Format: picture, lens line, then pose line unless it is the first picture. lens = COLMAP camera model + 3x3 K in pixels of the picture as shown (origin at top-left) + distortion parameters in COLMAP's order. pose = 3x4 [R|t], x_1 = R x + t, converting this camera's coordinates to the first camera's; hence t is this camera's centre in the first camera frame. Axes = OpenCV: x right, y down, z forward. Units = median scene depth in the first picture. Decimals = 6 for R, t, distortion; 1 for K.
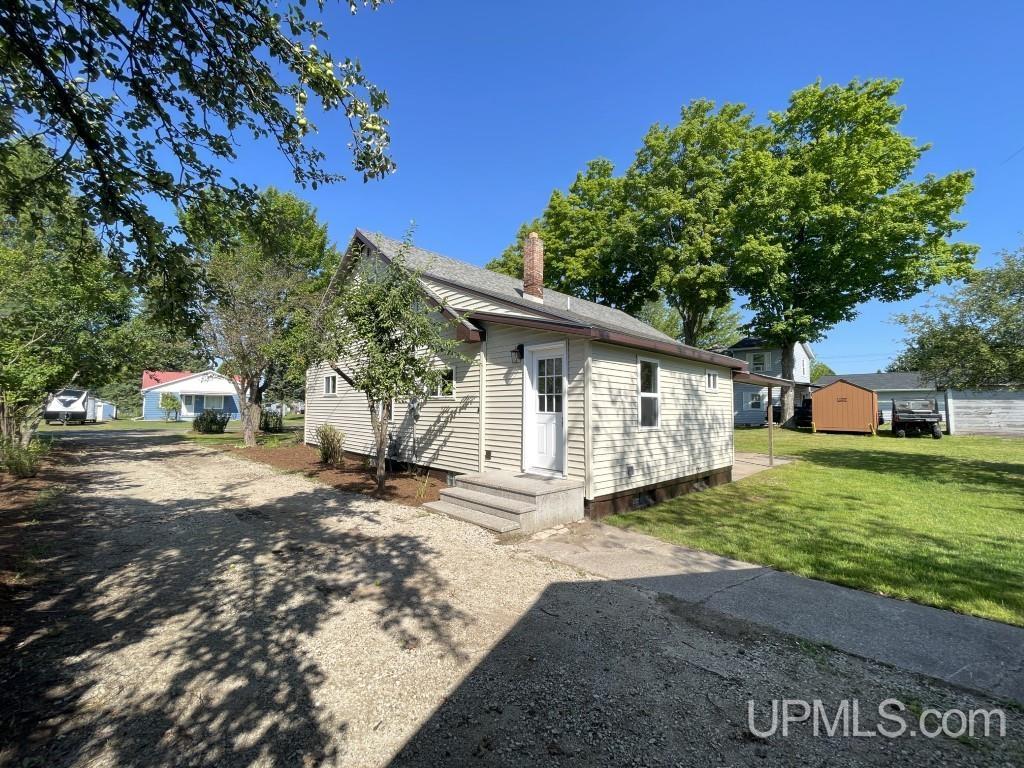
lens RADIAL K [[413.3, 0, 508.6], [0, 413.3, 388.6], [0, 0, 1]] dist [-0.001888, -0.000291]
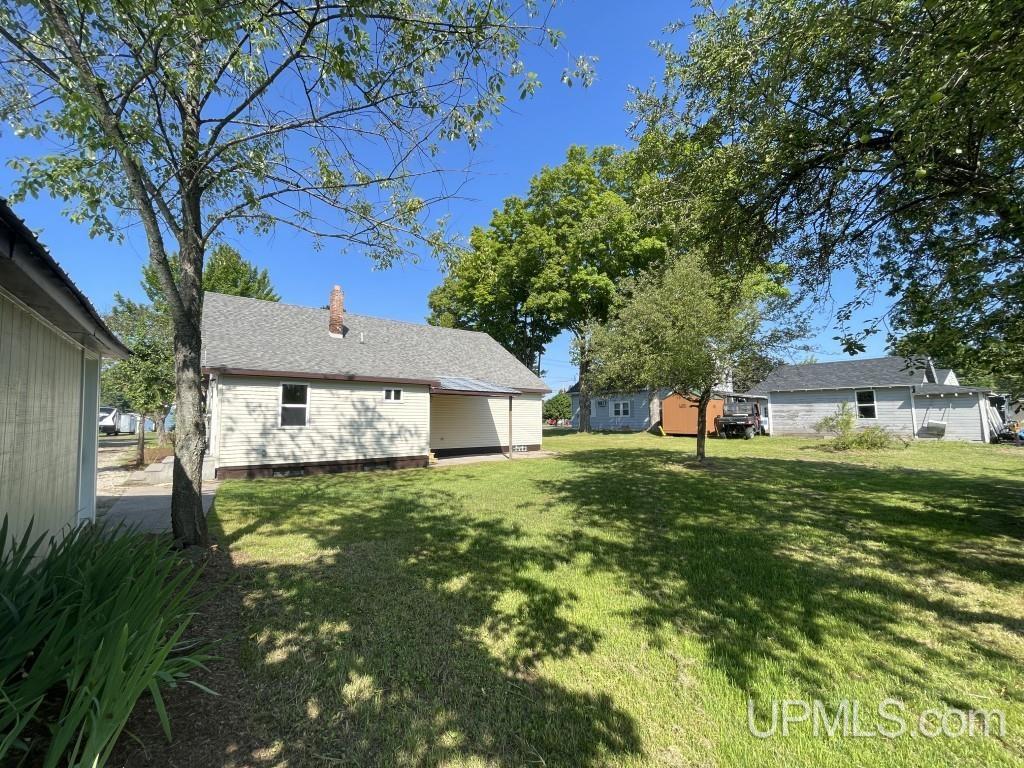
lens RADIAL K [[413.3, 0, 508.6], [0, 413.3, 388.6], [0, 0, 1]] dist [-0.001888, -0.000291]
pose [[0.992482, -0.019517, -0.120822, 0.518605], [0.016638, 0.999554, -0.024785, 0.001036], [0.121252, 0.022589, 0.992365, -0.184233]]
